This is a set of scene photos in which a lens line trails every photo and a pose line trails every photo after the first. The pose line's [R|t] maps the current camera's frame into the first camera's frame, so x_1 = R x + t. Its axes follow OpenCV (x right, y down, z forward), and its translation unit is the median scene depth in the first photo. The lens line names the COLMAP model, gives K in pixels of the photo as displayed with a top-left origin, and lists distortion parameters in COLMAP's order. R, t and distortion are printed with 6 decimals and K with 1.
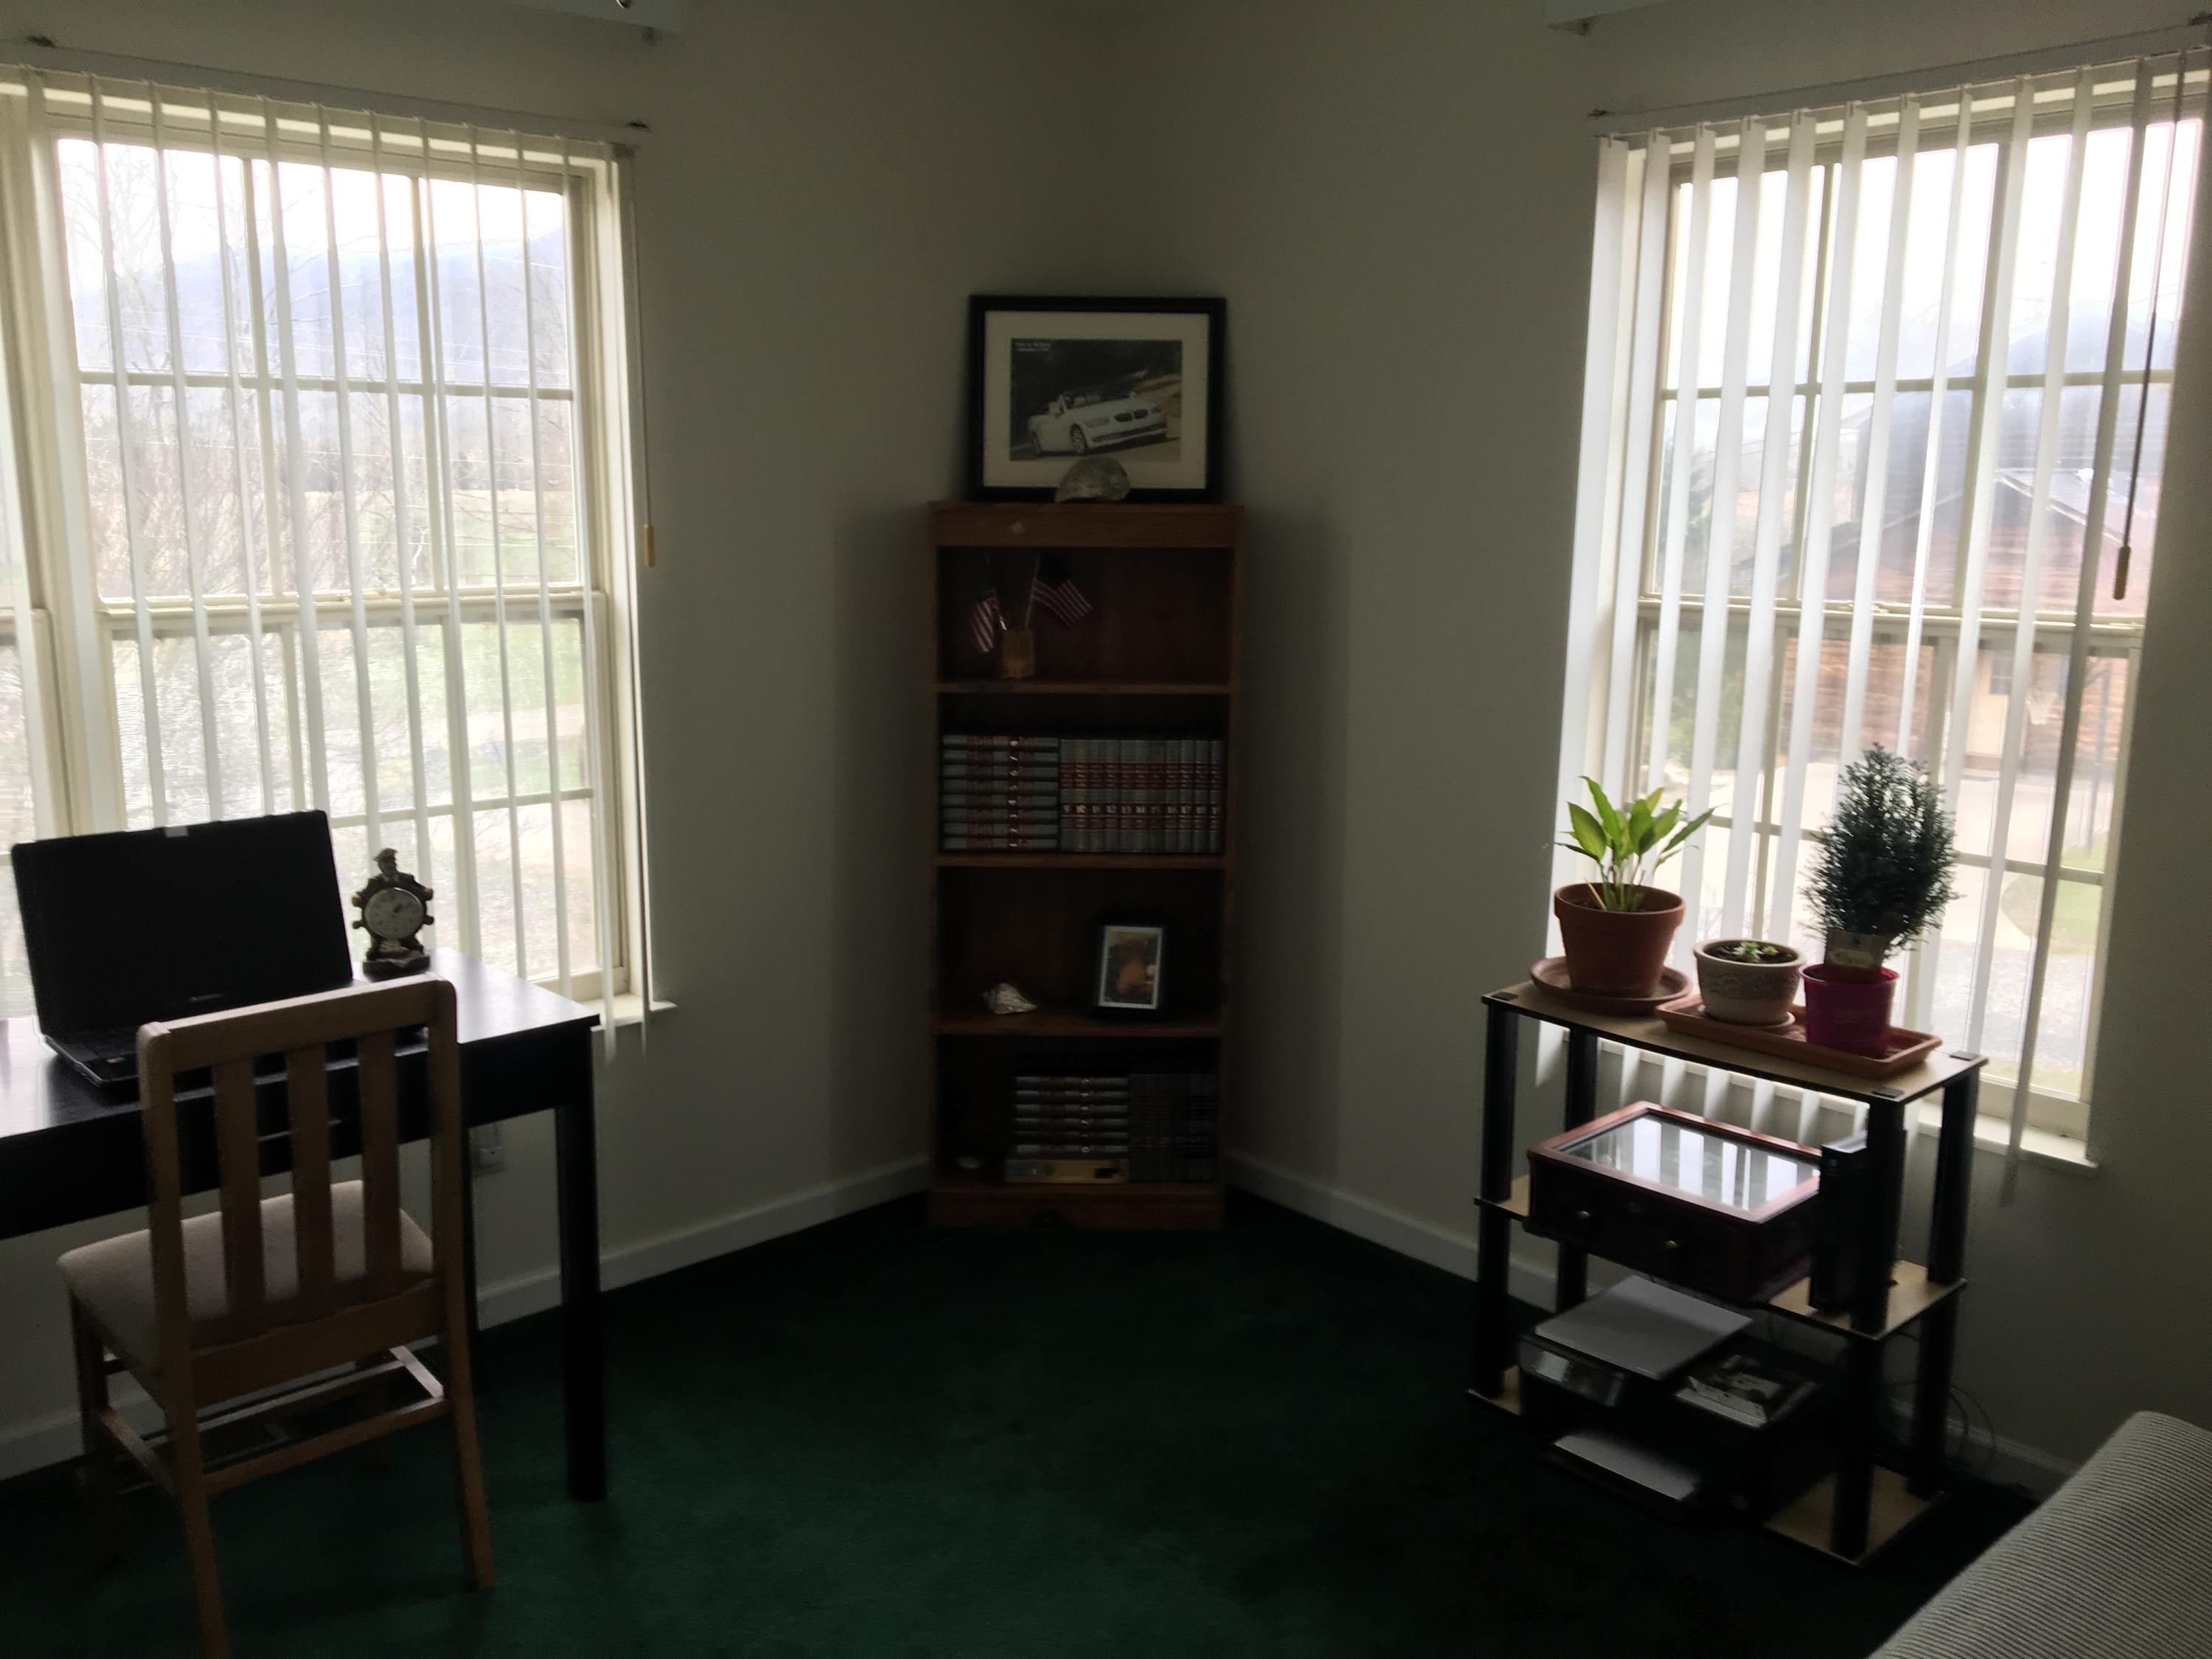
lens RADIAL K [[1856.6, 0, 1106.0], [0, 1856.6, 829.5], [0, 0, 1]] dist [0.104048, -0.140111]
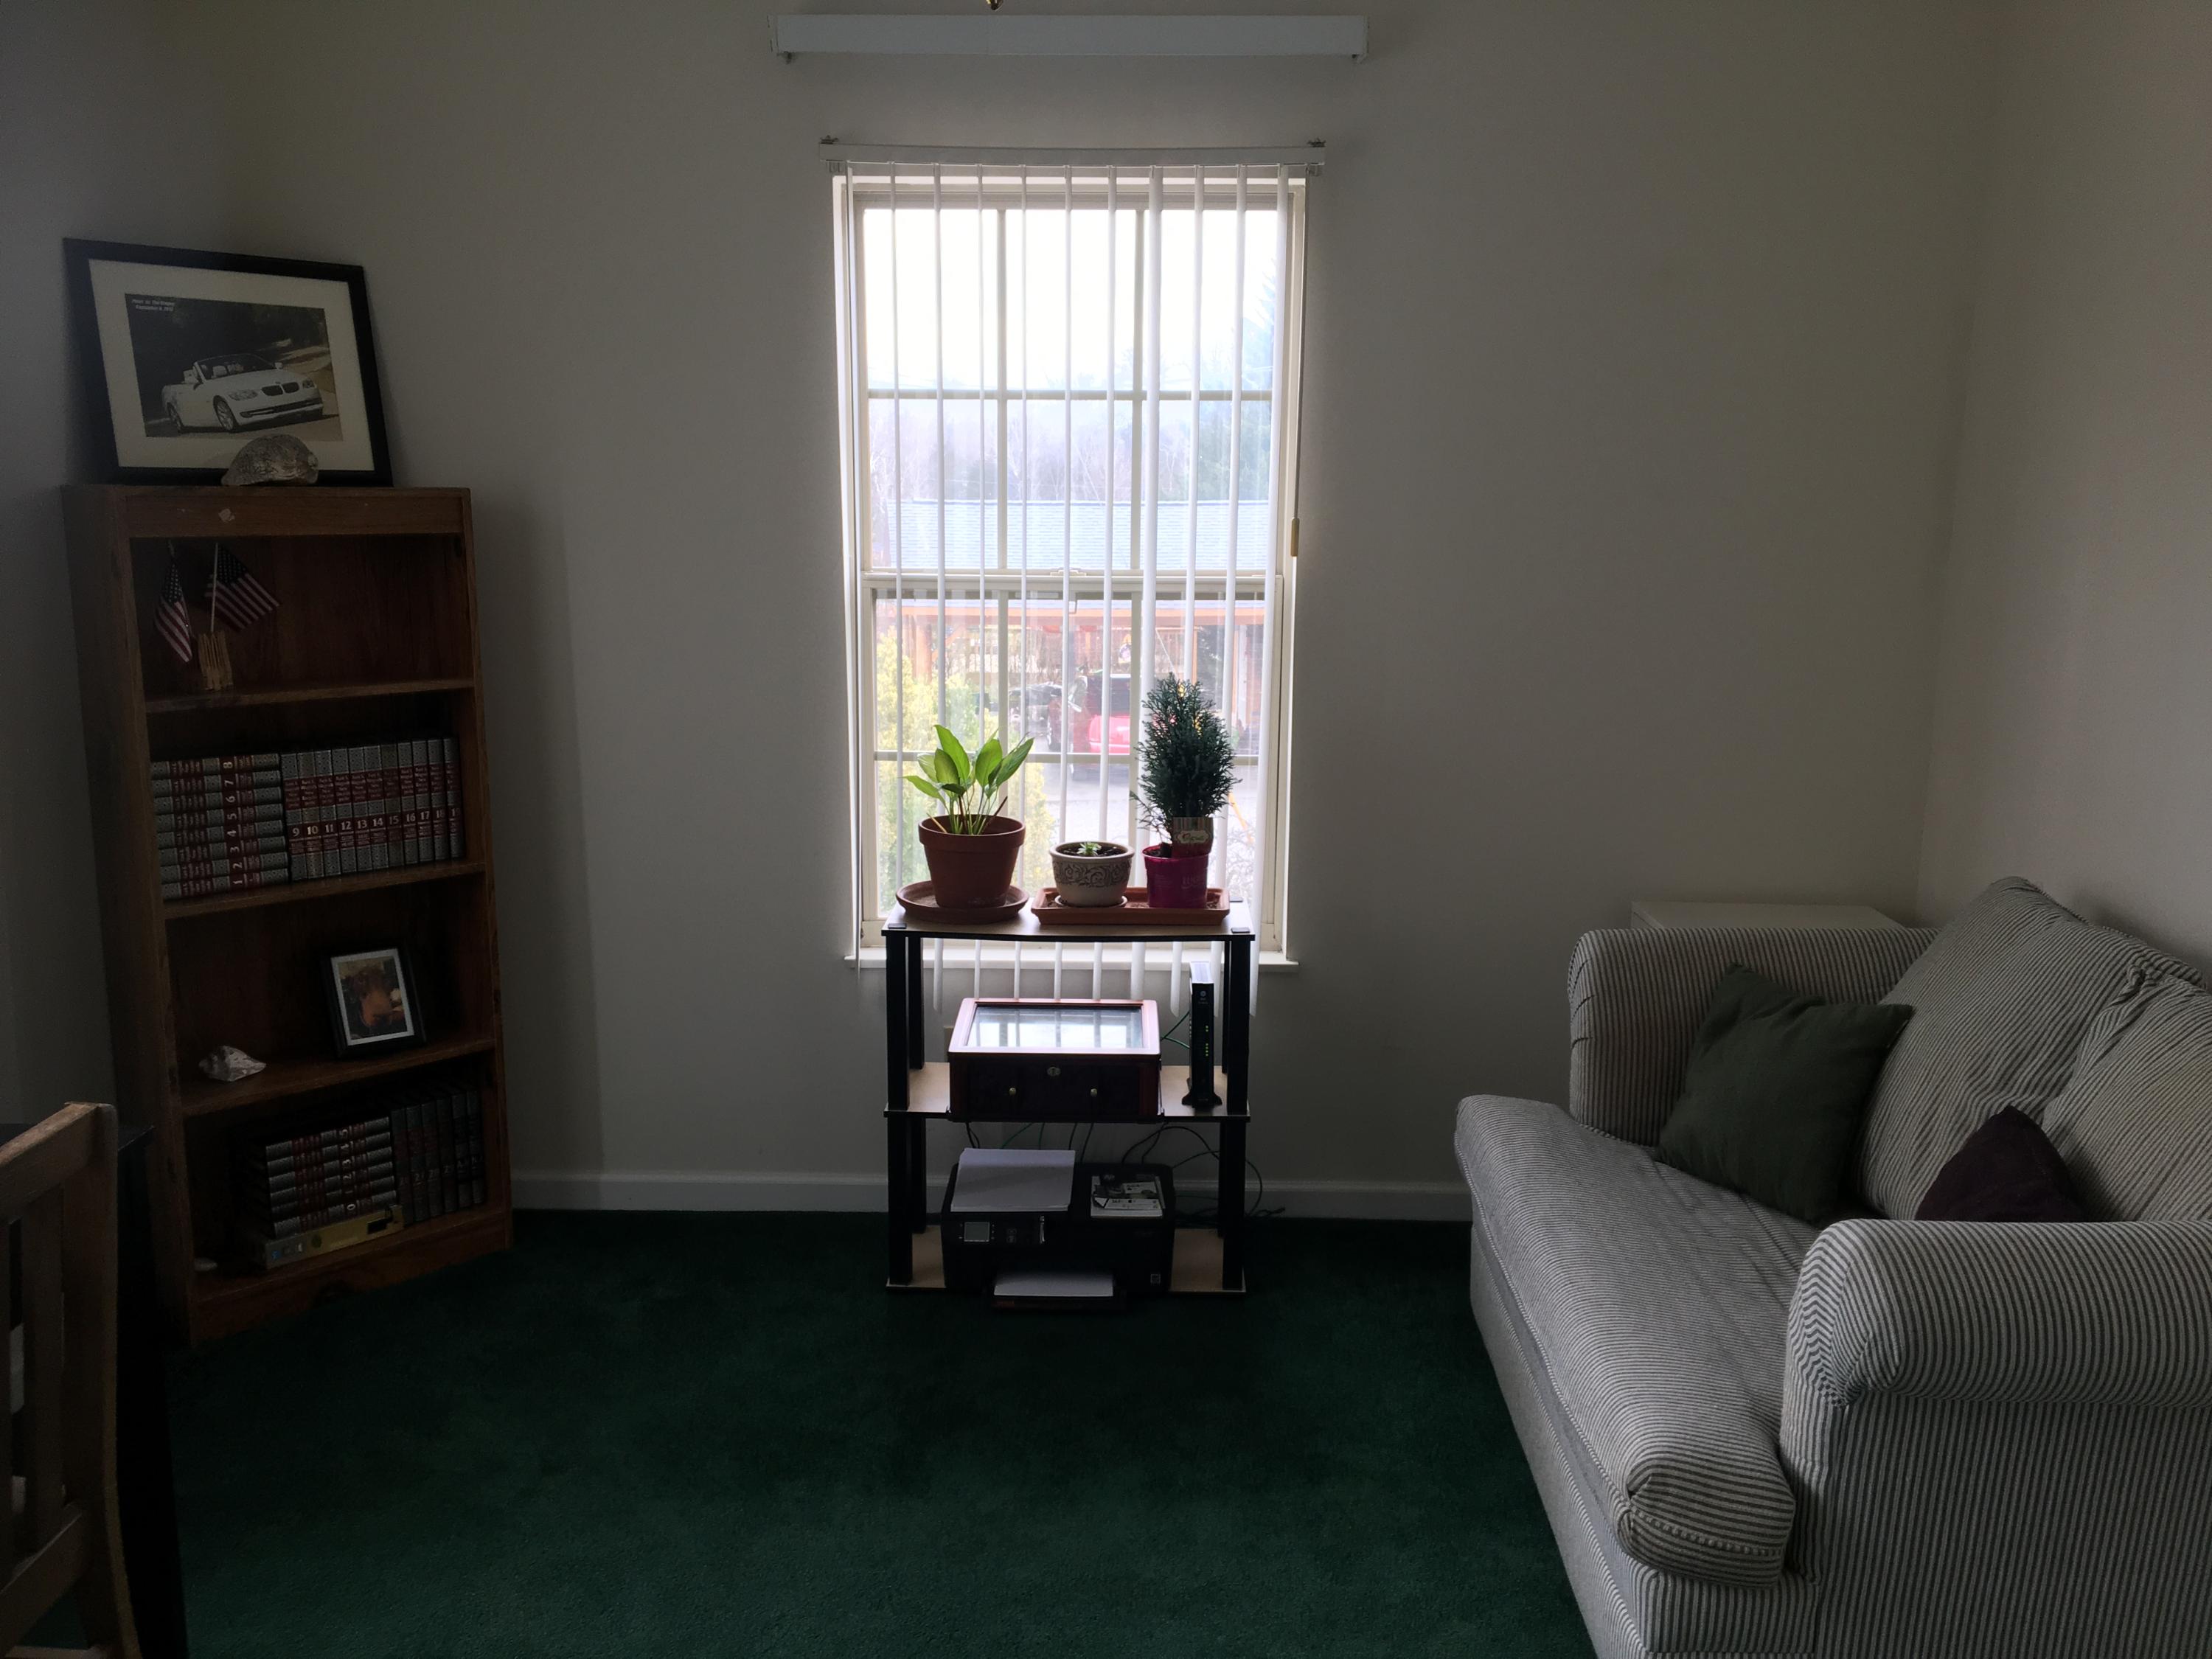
lens RADIAL K [[1856.6, 0, 1106.0], [0, 1856.6, 829.5], [0, 0, 1]] dist [0.104048, -0.140111]
pose [[0.691247, -0.135444, 0.709811, -0.390241], [0.133682, 0.989291, 0.058588, -0.013268], [-0.710145, 0.054390, 0.701951, 0.096290]]
